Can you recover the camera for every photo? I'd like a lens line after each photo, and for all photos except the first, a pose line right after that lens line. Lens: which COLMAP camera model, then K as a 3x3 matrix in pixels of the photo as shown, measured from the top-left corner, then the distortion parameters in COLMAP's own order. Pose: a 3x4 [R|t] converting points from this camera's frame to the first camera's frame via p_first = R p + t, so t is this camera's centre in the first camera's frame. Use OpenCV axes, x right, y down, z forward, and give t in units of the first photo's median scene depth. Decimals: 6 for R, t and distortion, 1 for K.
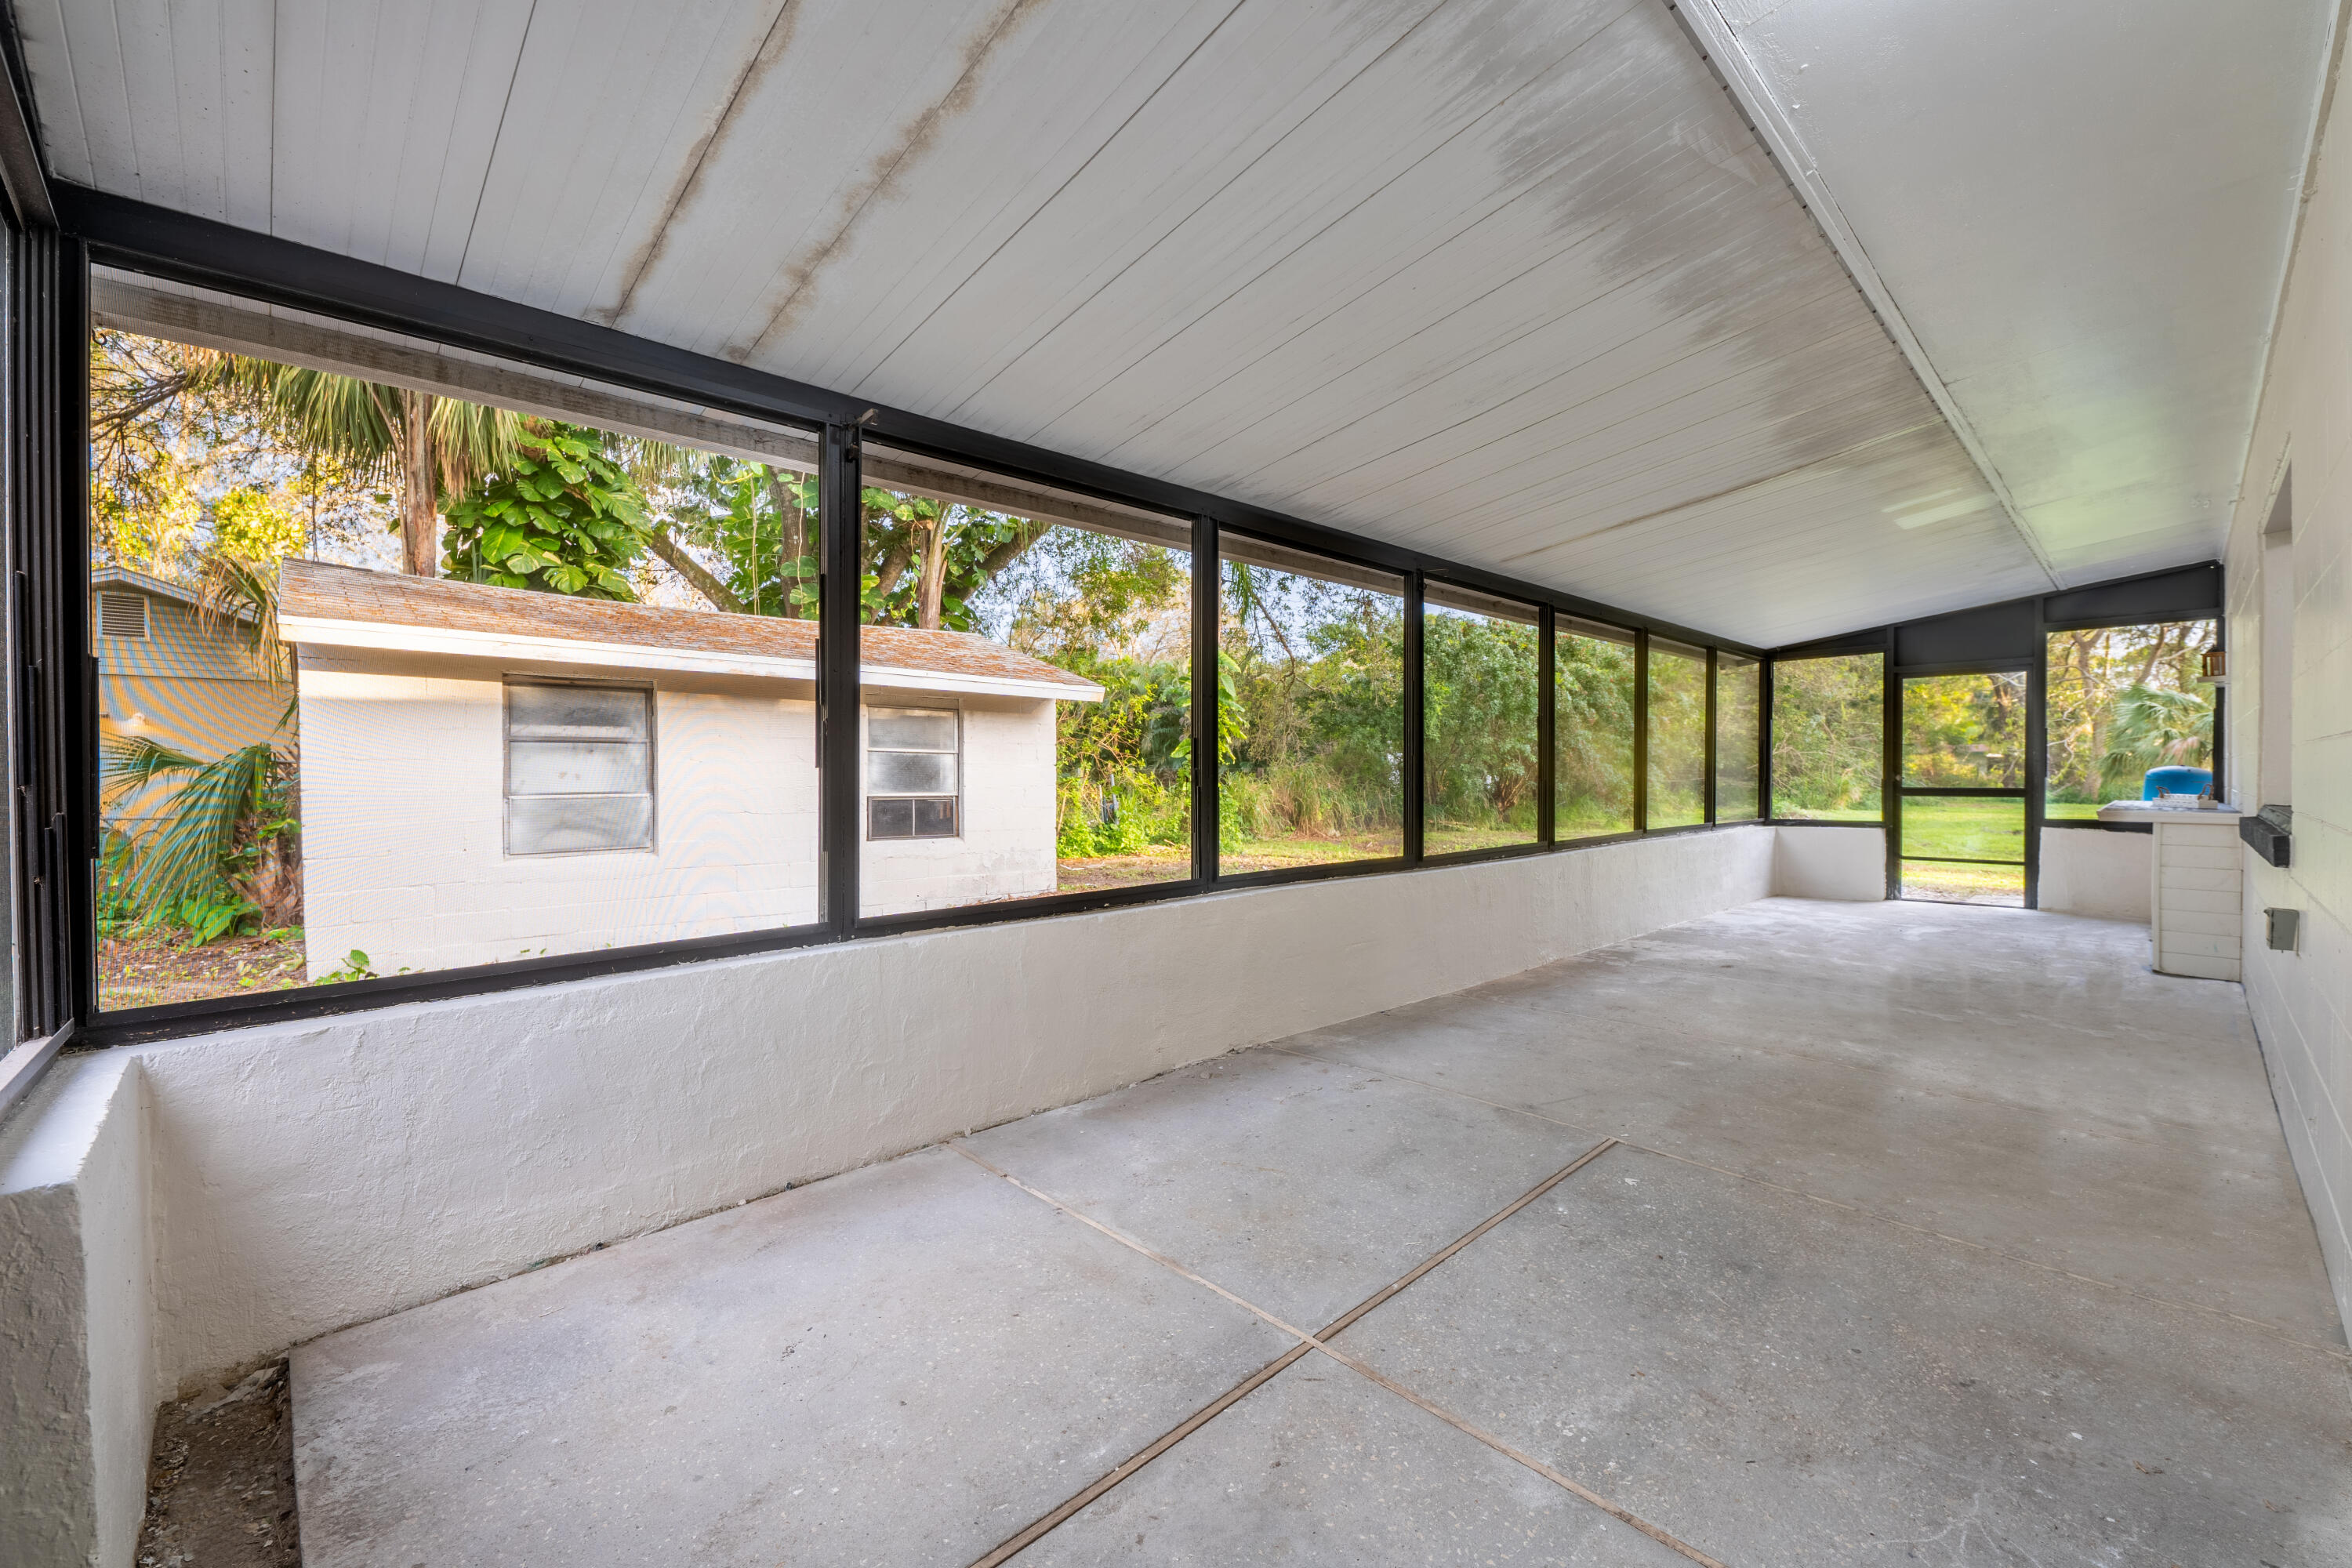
lens RADIAL K [[953.8, 0, 1176.0], [0, 953.8, 784.0], [0, 0, 1]] dist [0.000516, -0.000049]
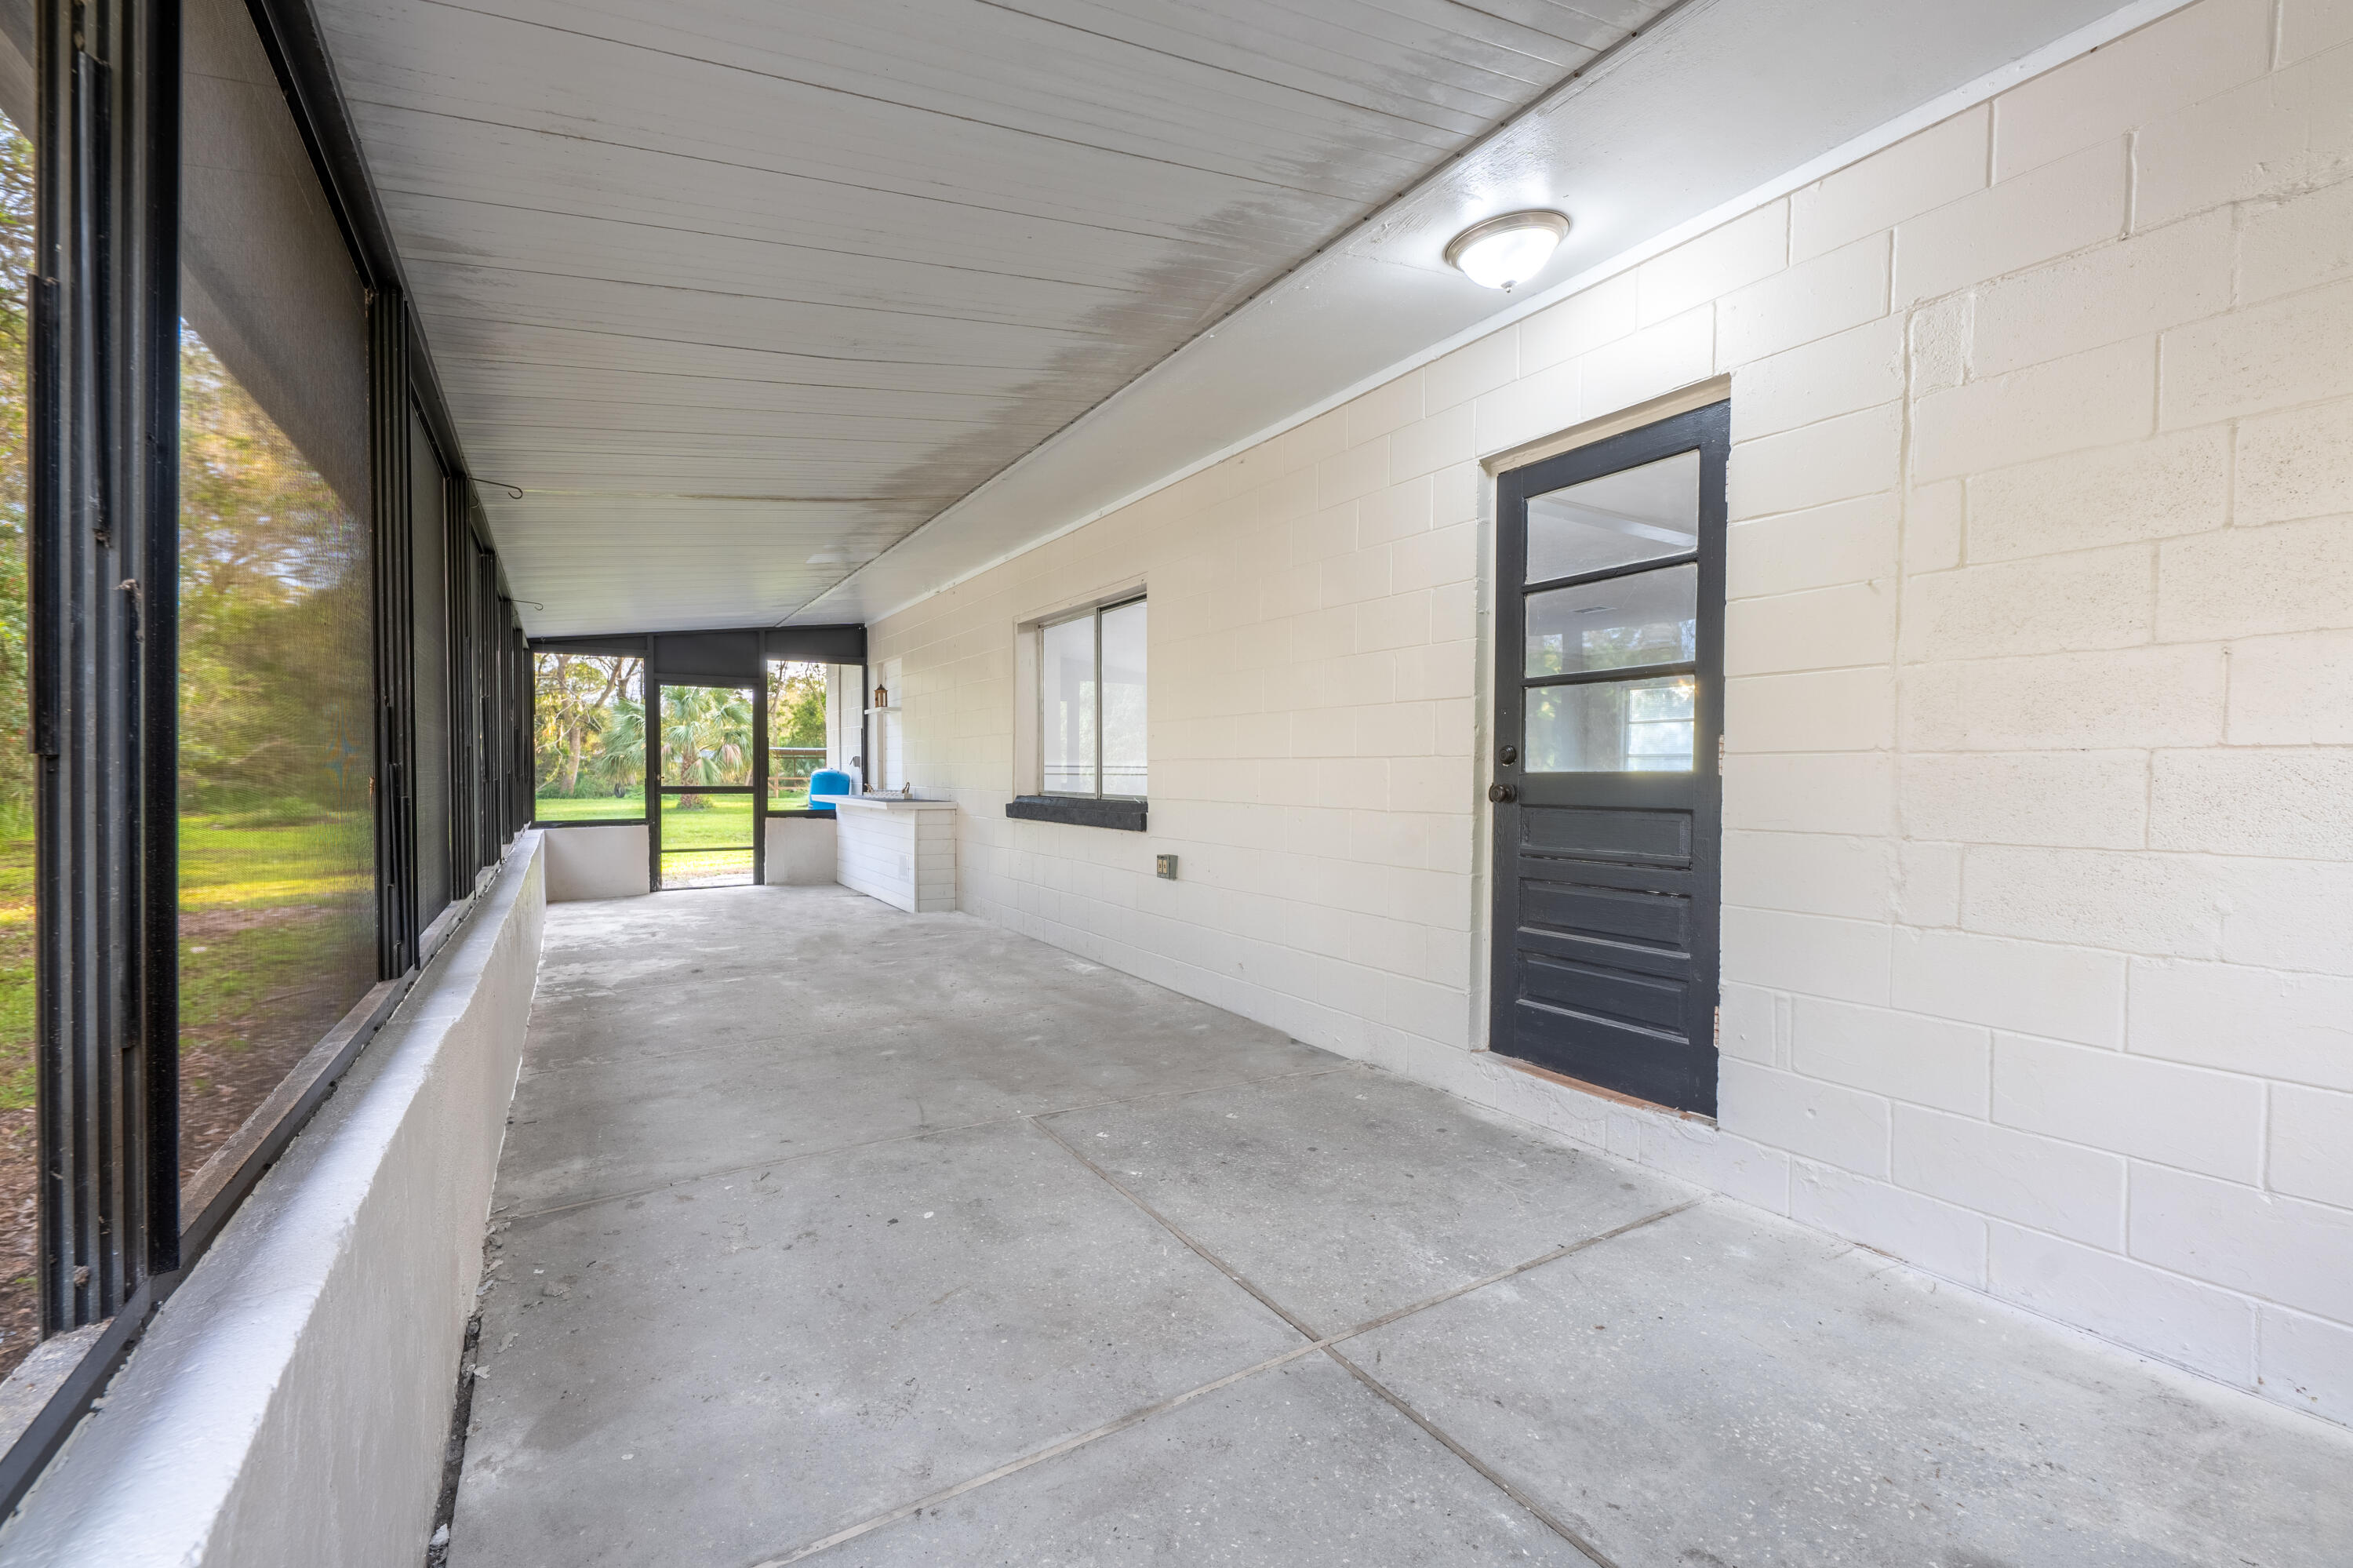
lens RADIAL K [[972.5, 0, 1174.4], [0, 972.5, 802.6], [0, 0, 1]] dist [-0.000045, 0.000000]
pose [[0.202701, -0.026484, 0.978882, -0.499187], [0.005495, 0.999649, 0.025908, -0.008589], [-0.979225, 0.000127, 0.202775, 0.535408]]
